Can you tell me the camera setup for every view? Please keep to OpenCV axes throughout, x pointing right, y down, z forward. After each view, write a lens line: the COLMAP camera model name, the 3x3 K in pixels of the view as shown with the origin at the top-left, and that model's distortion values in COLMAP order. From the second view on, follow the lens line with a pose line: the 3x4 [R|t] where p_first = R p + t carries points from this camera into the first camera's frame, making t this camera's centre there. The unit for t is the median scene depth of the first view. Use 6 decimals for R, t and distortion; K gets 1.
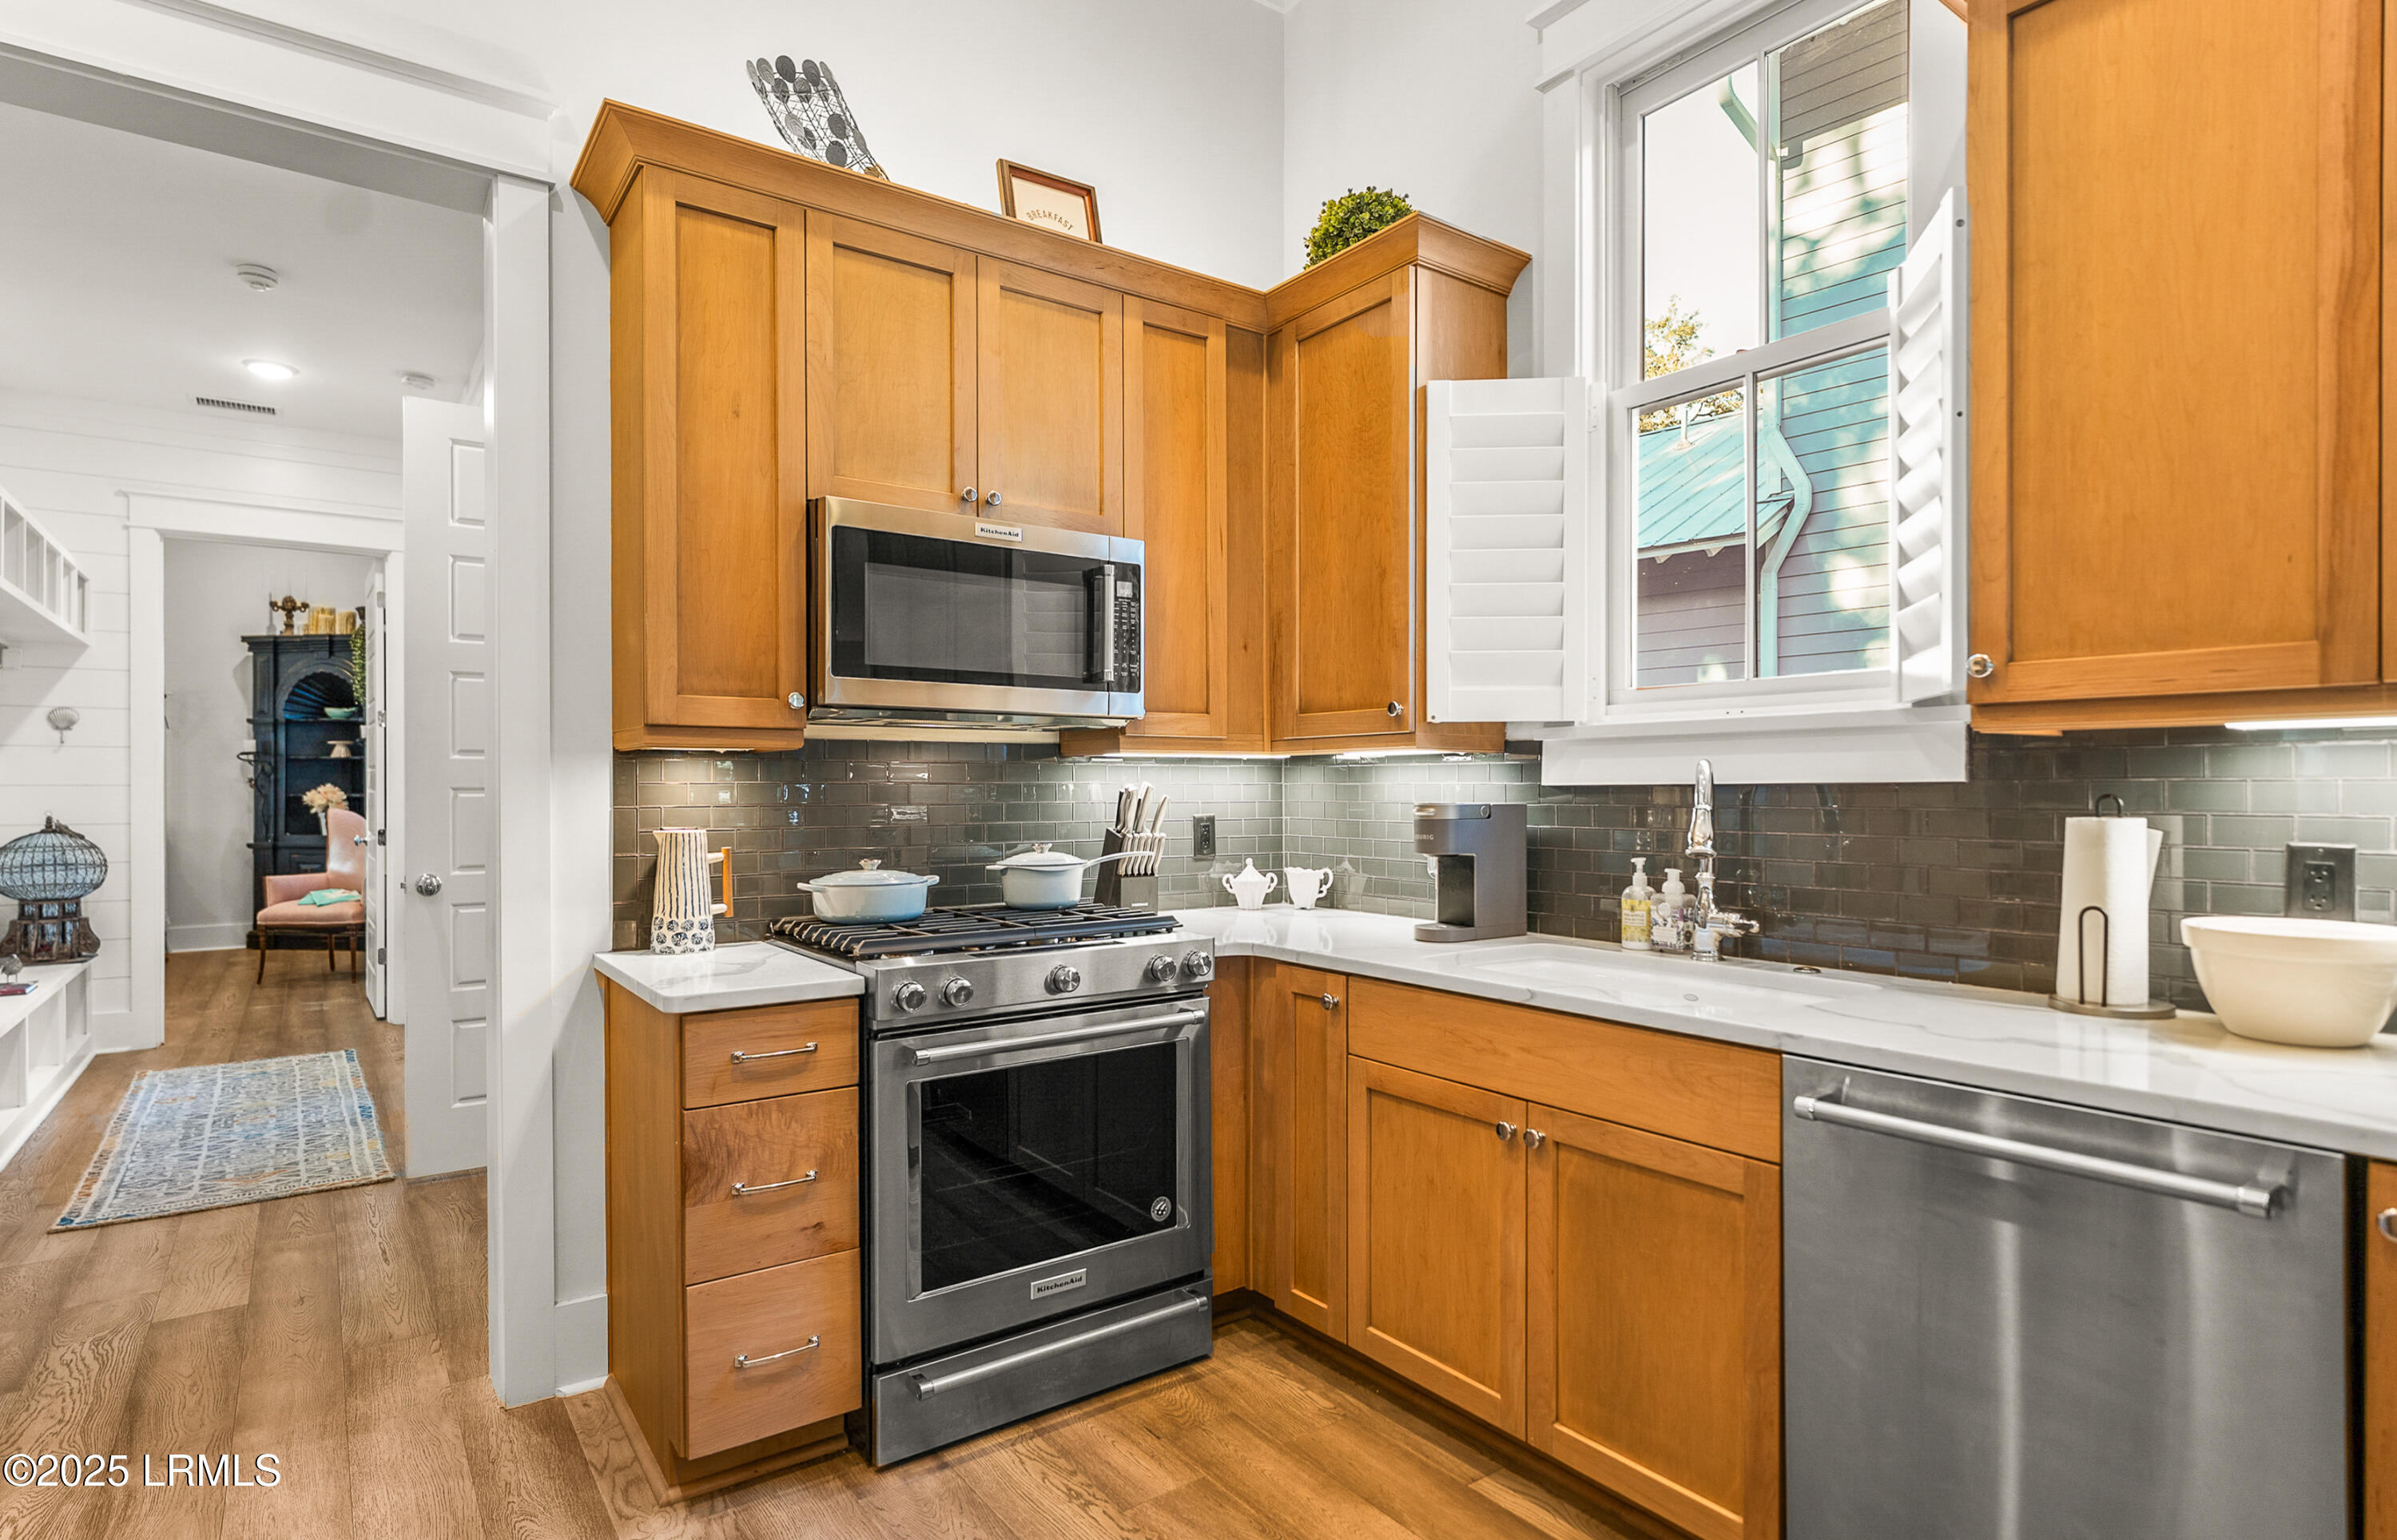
lens RADIAL K [[1244.1, 0, 1206.6], [0, 1244.1, 789.0], [0, 0, 1]] dist [0.003123, 0.002965]
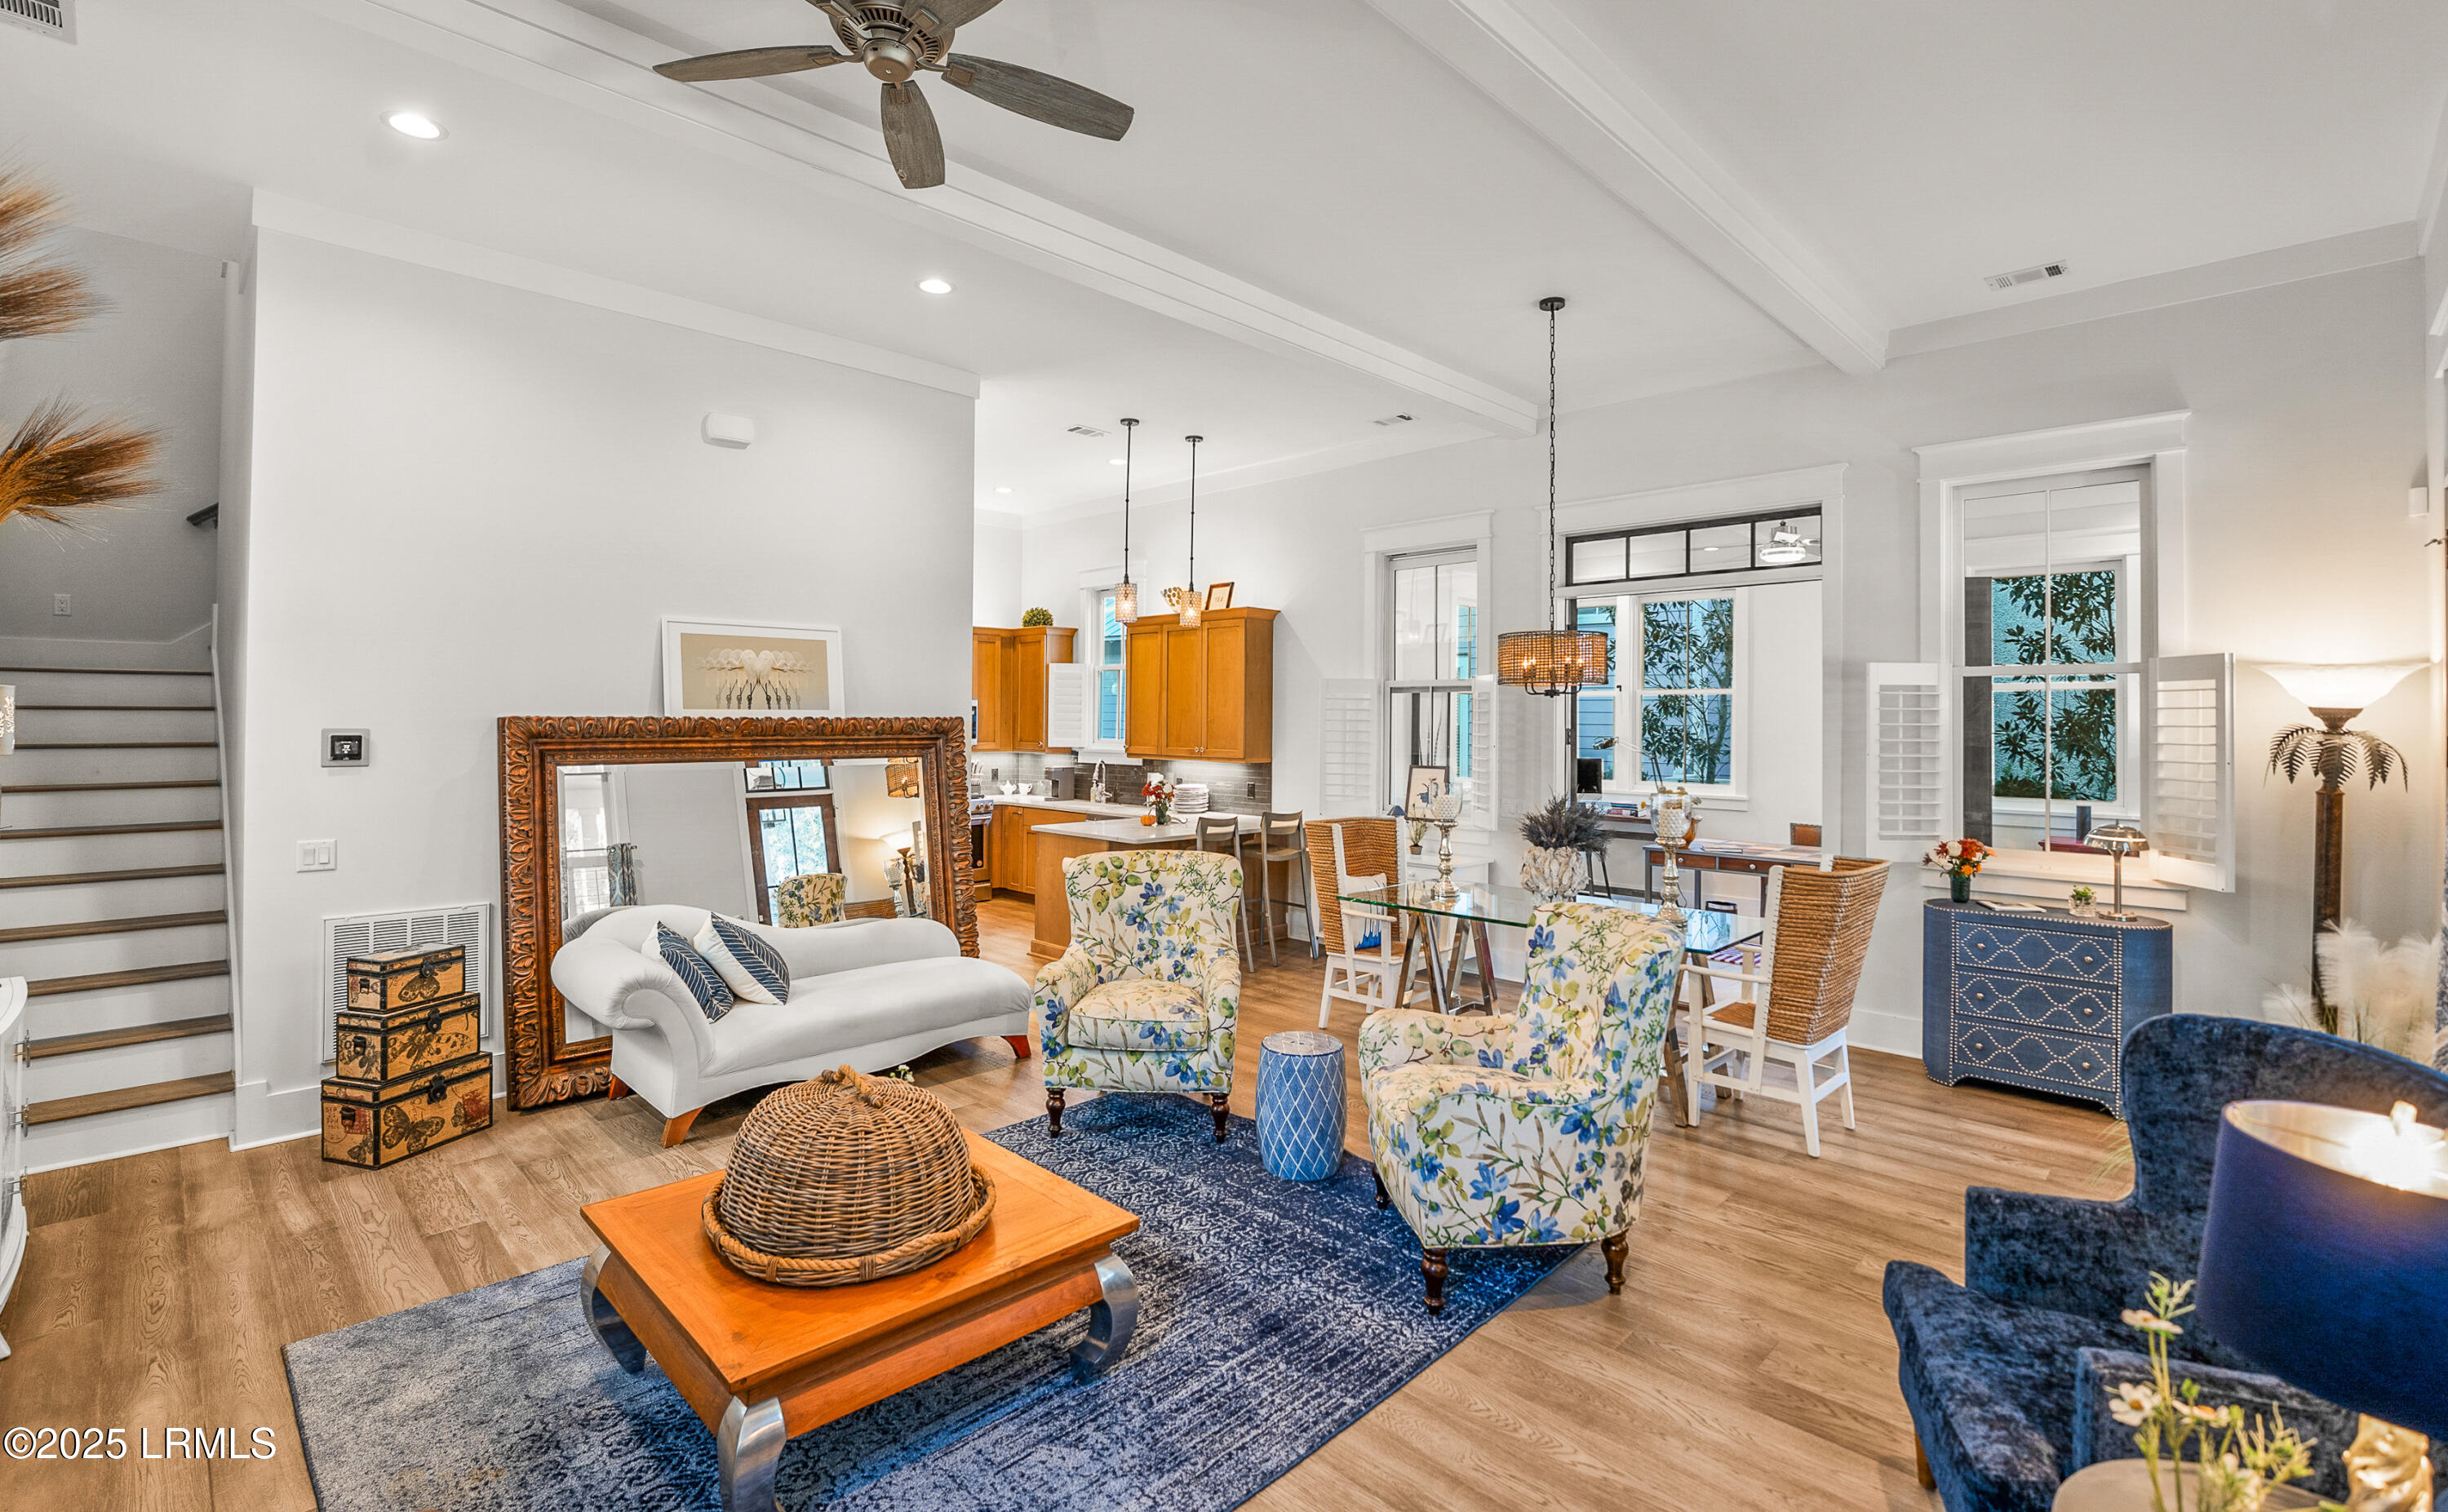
lens RADIAL K [[1080.3, 0, 1201.3], [0, 1080.3, 717.0], [0, 0, 1]] dist [-0.019442, -0.000102]
pose [[0.988618, 0.011199, 0.150029, 0.149082], [-0.010263, 0.999923, -0.007012, -0.140089], [-0.150096, 0.005393, 0.988657, -2.722333]]
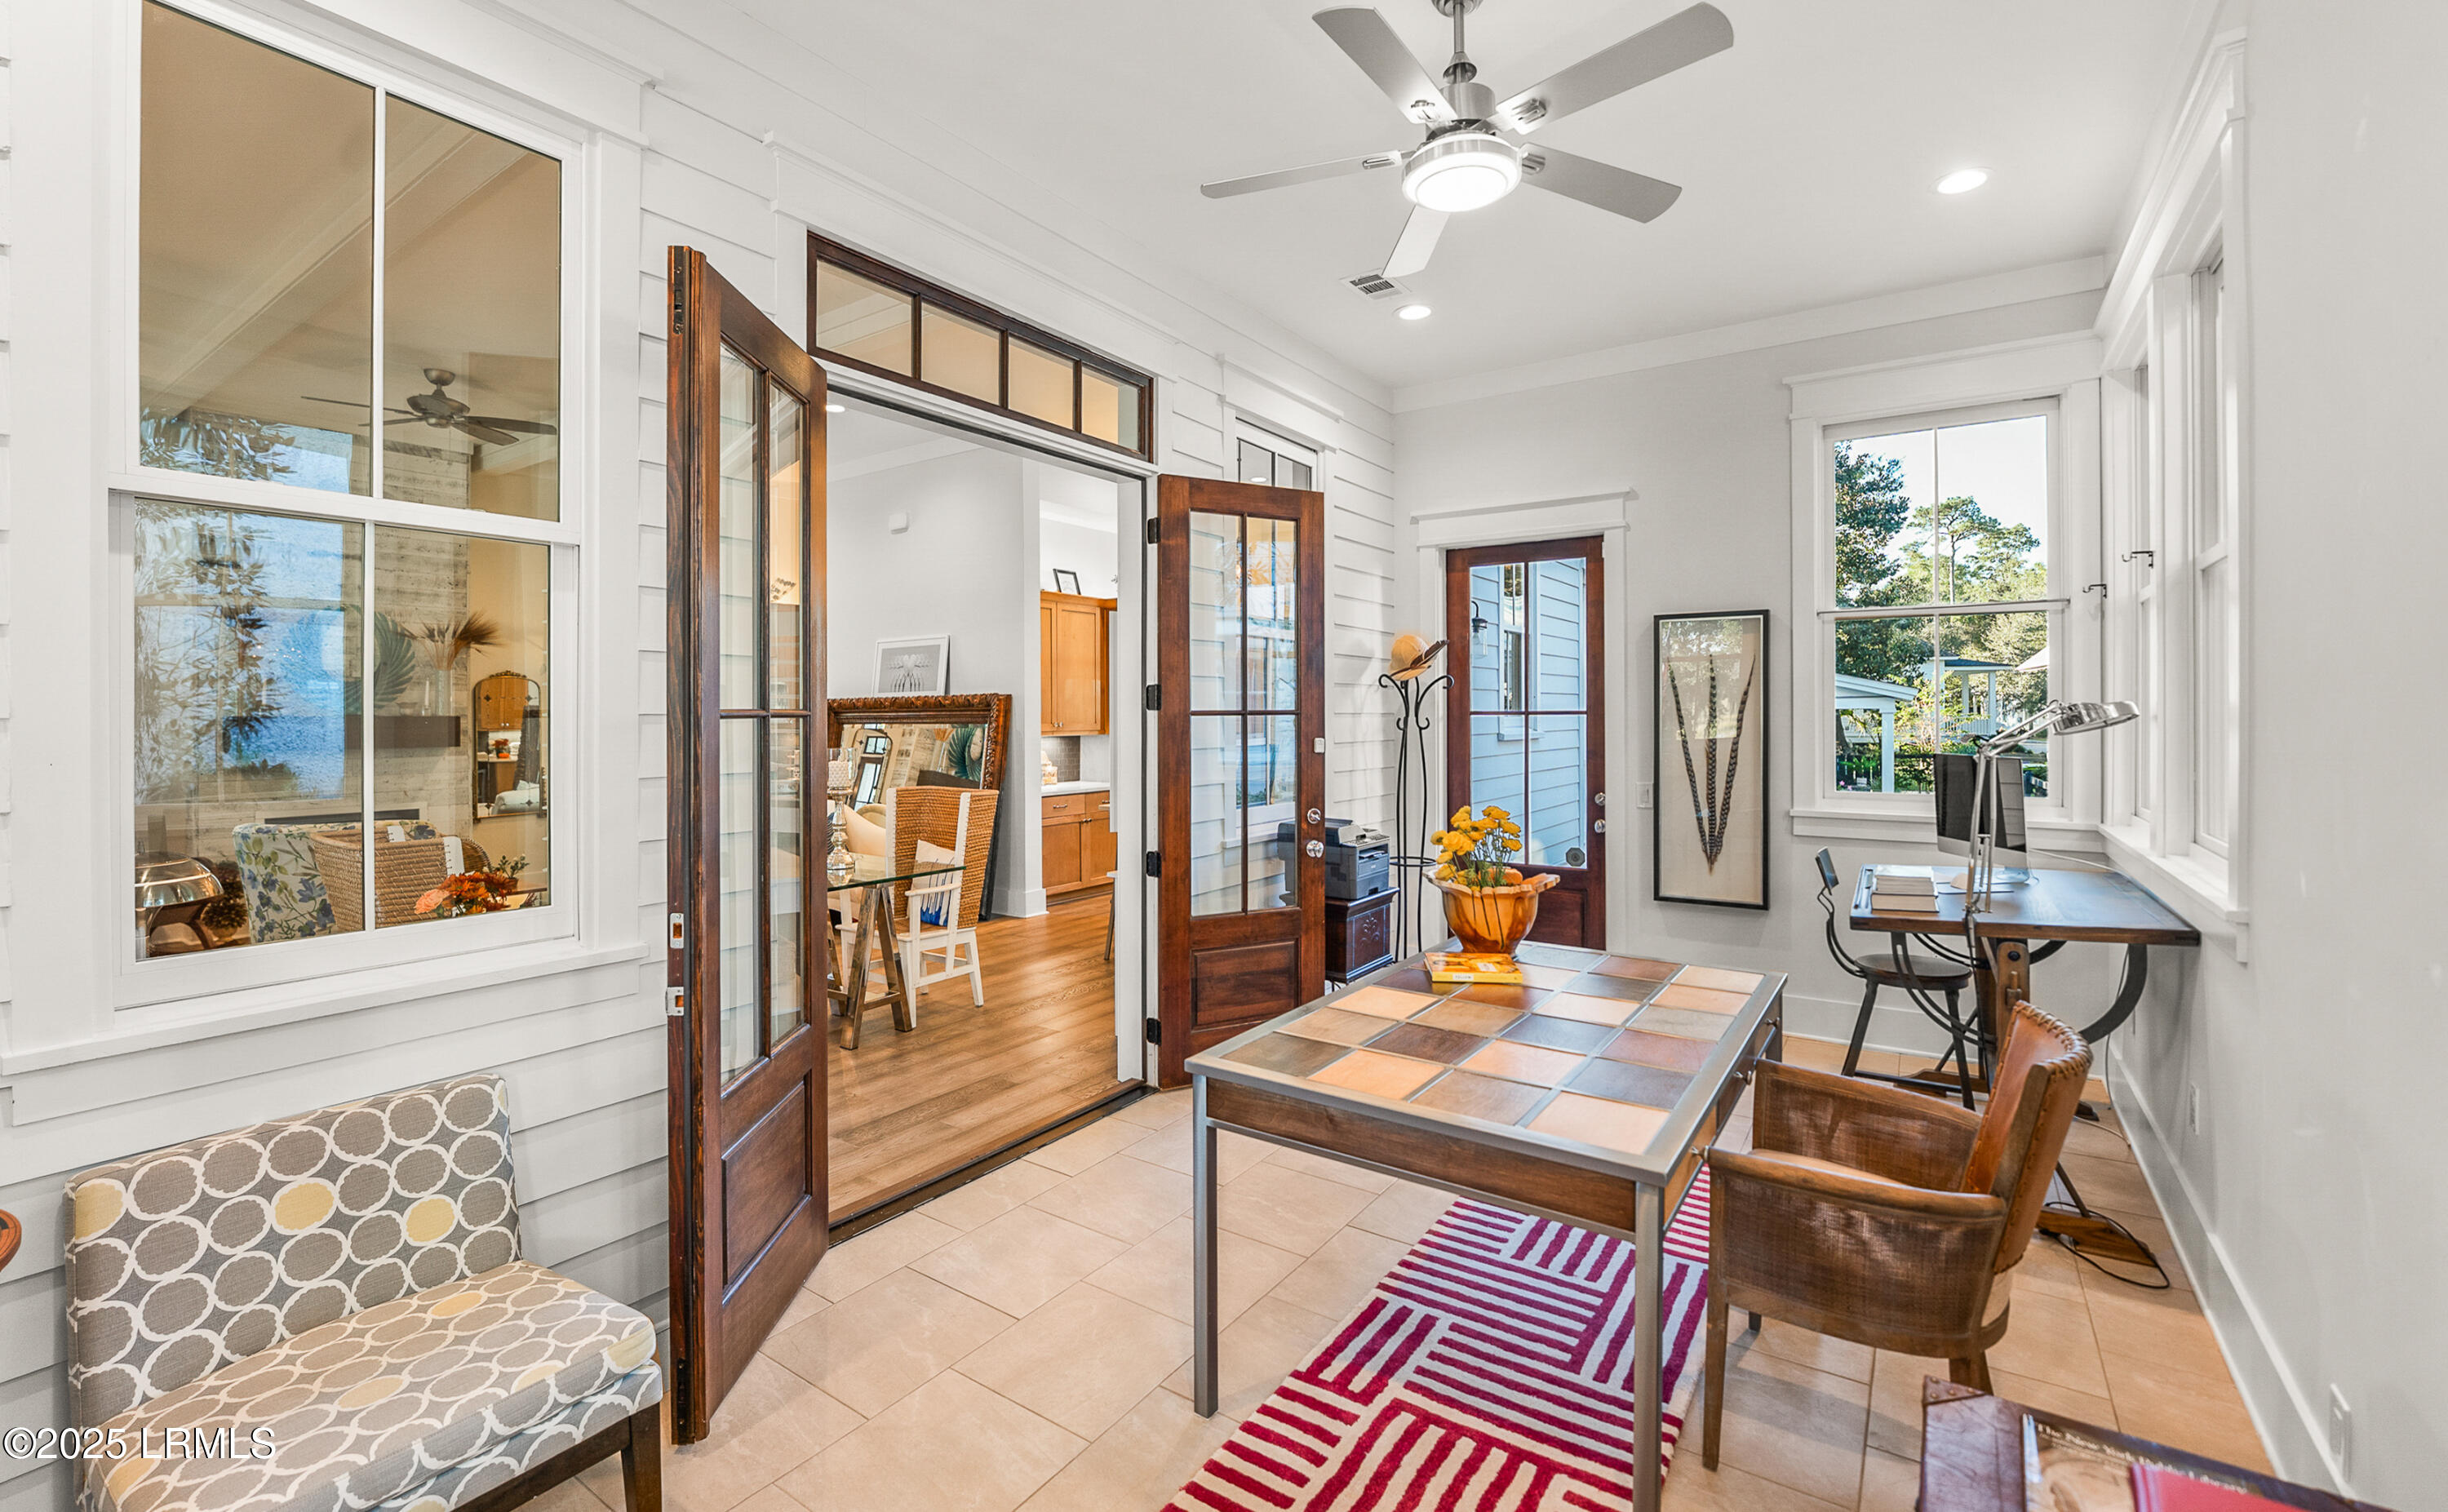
lens RADIAL K [[1011.6, 0, 1199.4], [0, 1011.6, 714.1], [0, 0, 1]] dist [-0.011076, 0.001623]
pose [[0.325712, 0.000157, -0.945469, 2.805667], [-0.000444, 1.000000, 0.000013, -0.092924], [0.945469, 0.000416, 0.325712, -0.751599]]
